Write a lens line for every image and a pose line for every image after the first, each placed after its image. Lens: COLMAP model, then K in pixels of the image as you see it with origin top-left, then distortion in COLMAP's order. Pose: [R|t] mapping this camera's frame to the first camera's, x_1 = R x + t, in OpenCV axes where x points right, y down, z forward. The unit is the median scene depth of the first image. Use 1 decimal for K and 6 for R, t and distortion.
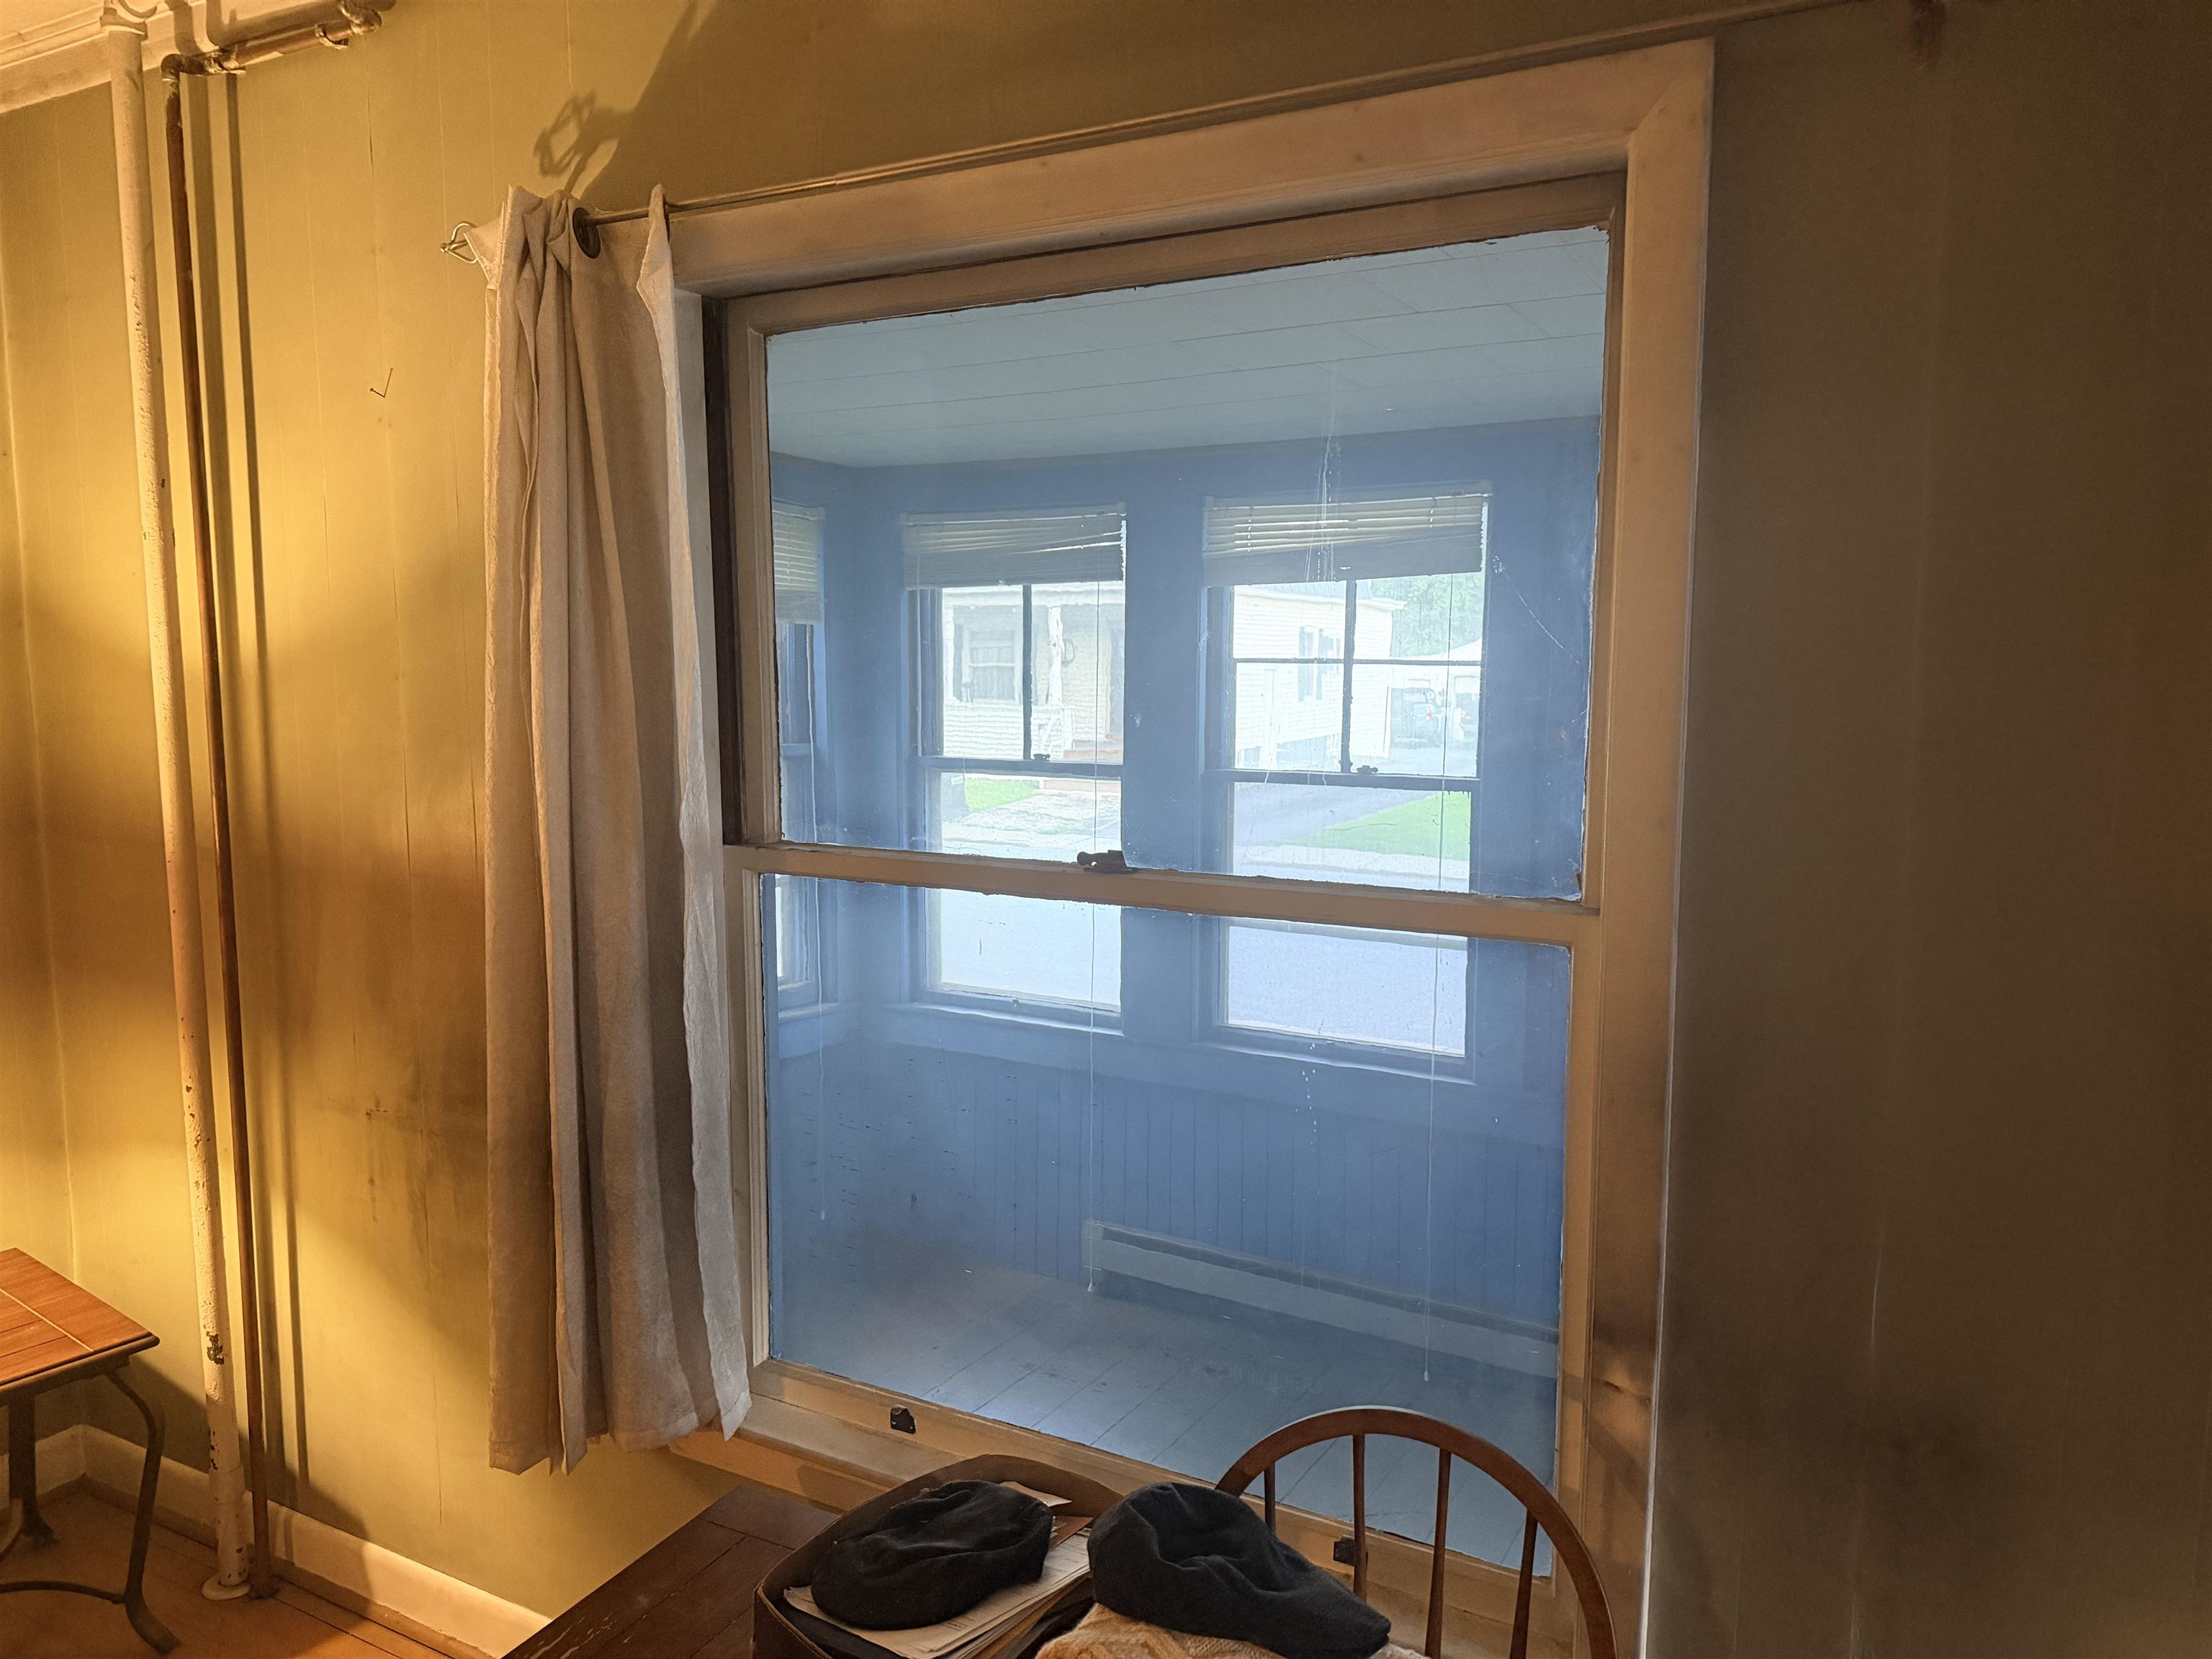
lens RADIAL K [[1582.1, 0, 1106.0], [0, 1582.1, 829.5], [0, 0, 1]] dist [-0.000233, -0.005976]
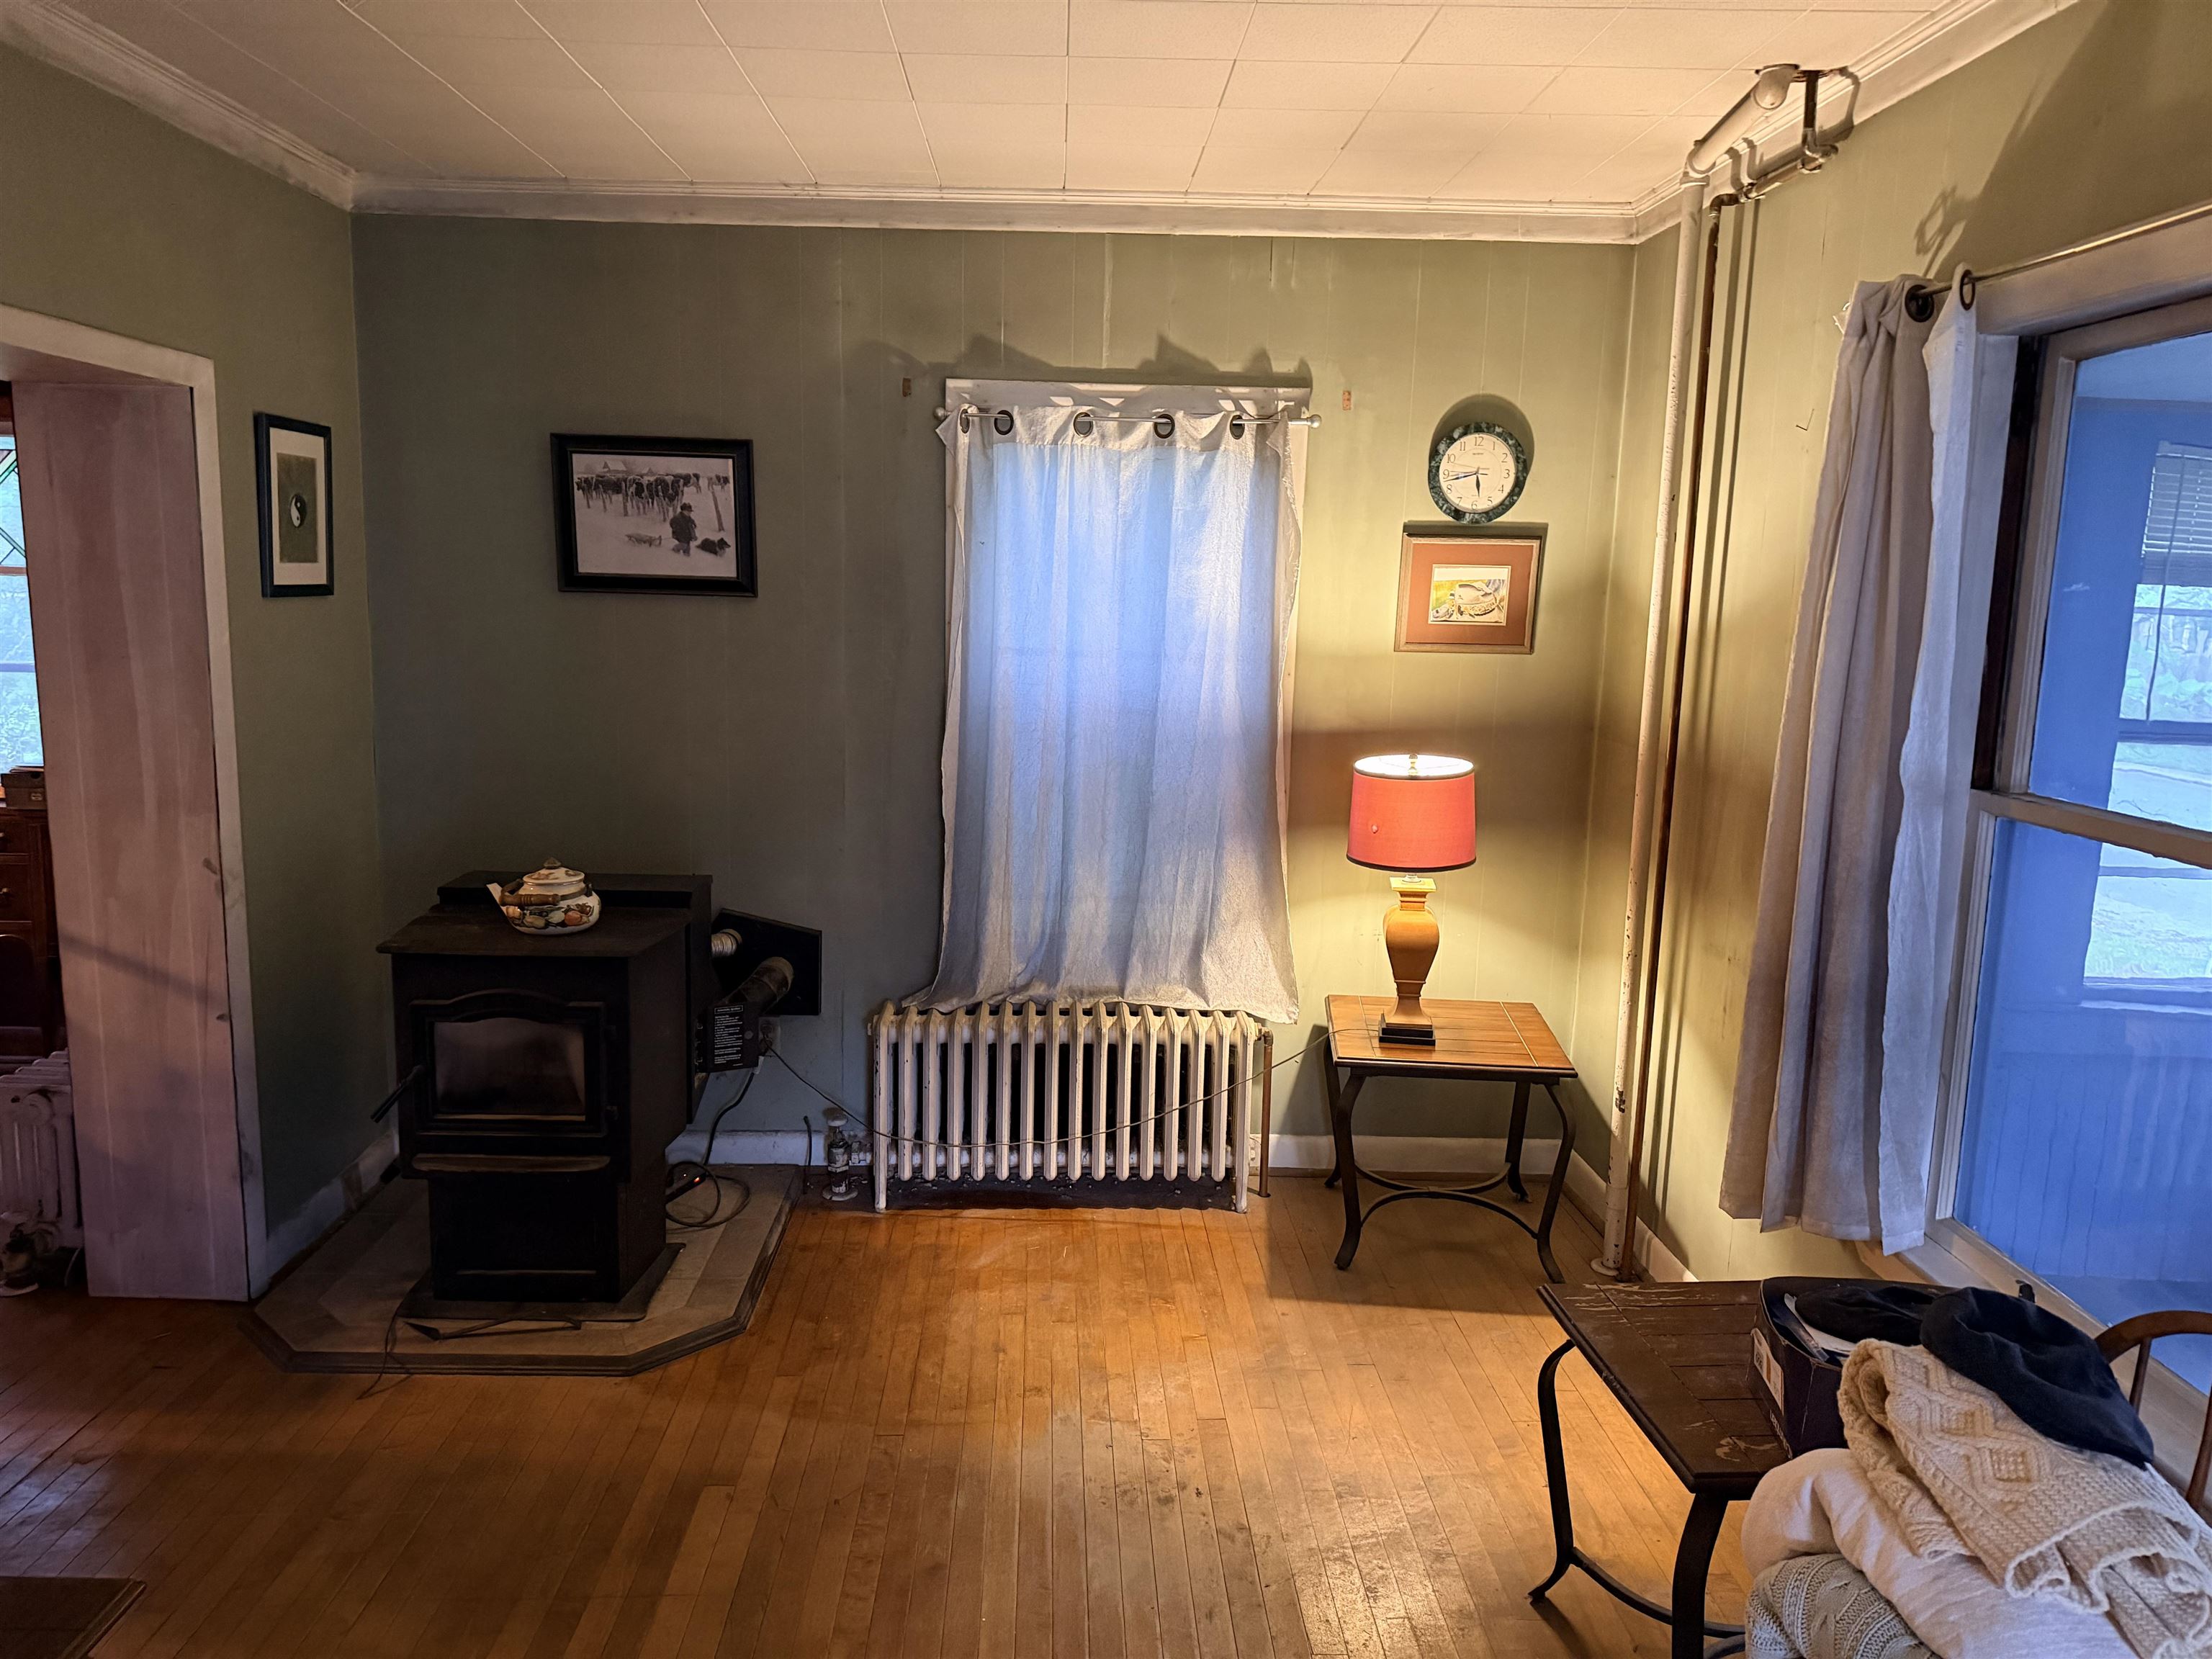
lens RADIAL K [[1582.1, 0, 1106.0], [0, 1582.1, 829.5], [0, 0, 1]] dist [-0.000233, -0.005976]
pose [[0.520430, 0.144520, -0.841586, 0.440117], [-0.123290, 0.987964, 0.093415, 0.009018], [0.844957, 0.055143, 0.531984, -0.210247]]
